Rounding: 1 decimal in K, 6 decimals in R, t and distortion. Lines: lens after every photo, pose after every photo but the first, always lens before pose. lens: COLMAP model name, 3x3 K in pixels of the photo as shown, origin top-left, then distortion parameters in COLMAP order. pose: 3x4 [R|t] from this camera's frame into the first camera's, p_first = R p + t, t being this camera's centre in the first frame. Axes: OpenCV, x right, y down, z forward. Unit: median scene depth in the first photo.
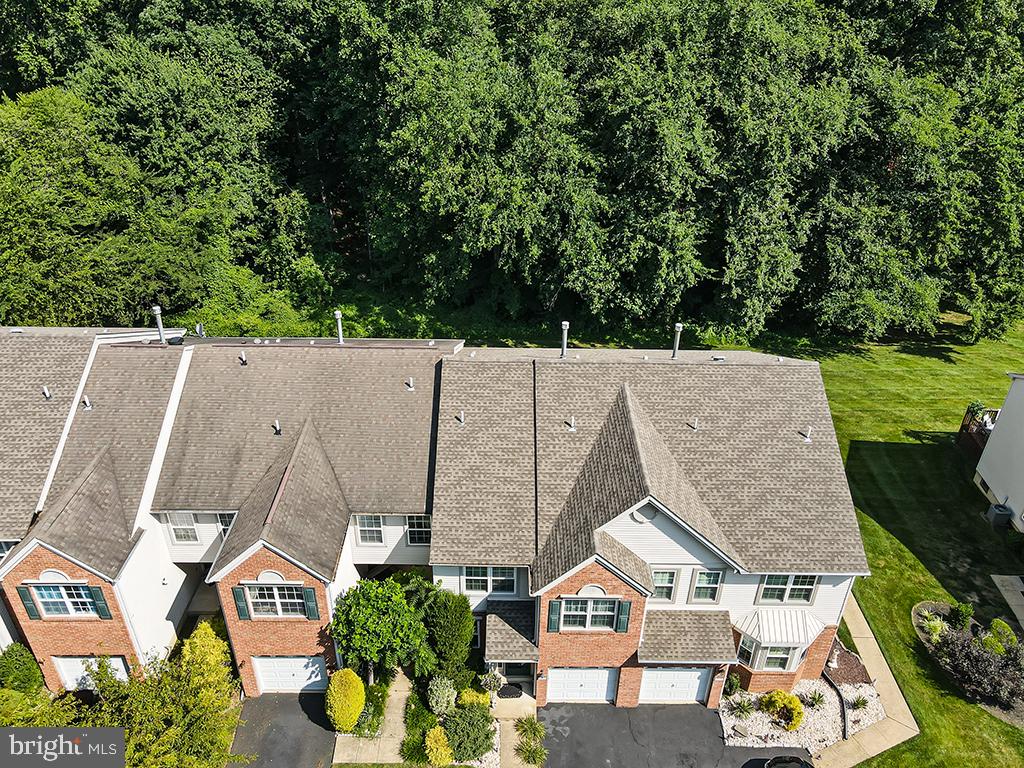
lens RADIAL K [[754.0, 0, 509.9], [0, 754.0, 382.7], [0, 0, 1]] dist [-0.002950, 0.029190]
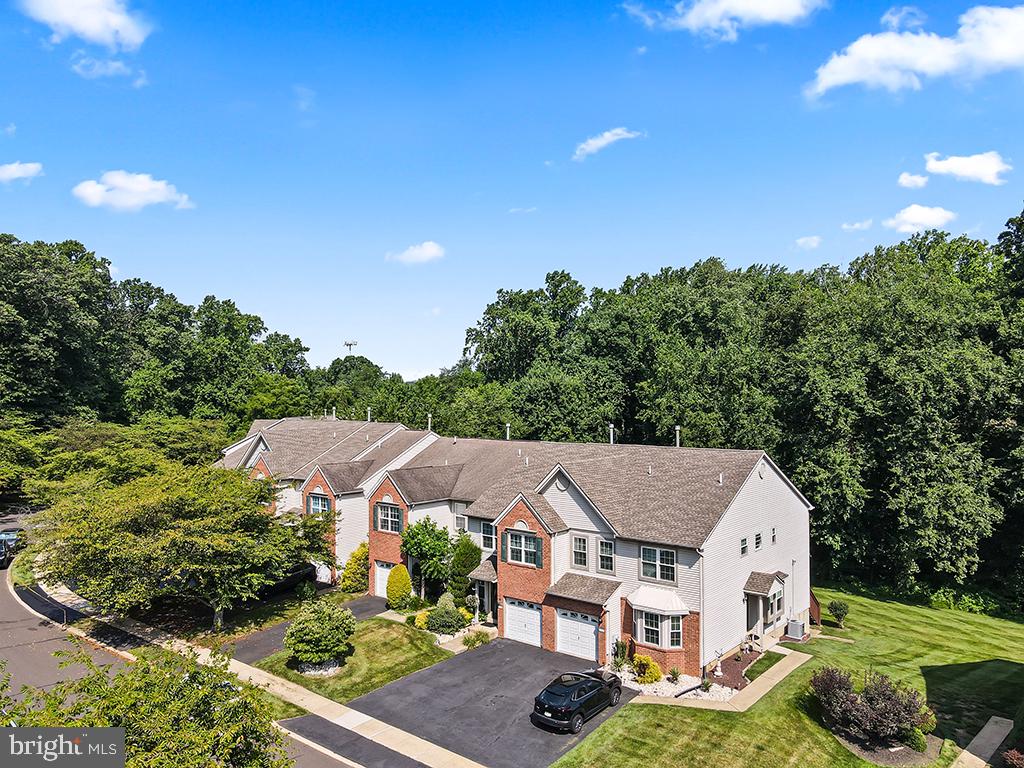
lens RADIAL K [[754.0, 0, 518.8], [0, 754.0, 389.5], [0, 0, 1]] dist [-0.002950, 0.029190]
pose [[0.771165, -0.019663, -0.636331, 1.033553], [-0.326952, 0.845411, -0.422355, 0.652458], [0.546266, 0.533755, 0.645522, -0.164013]]
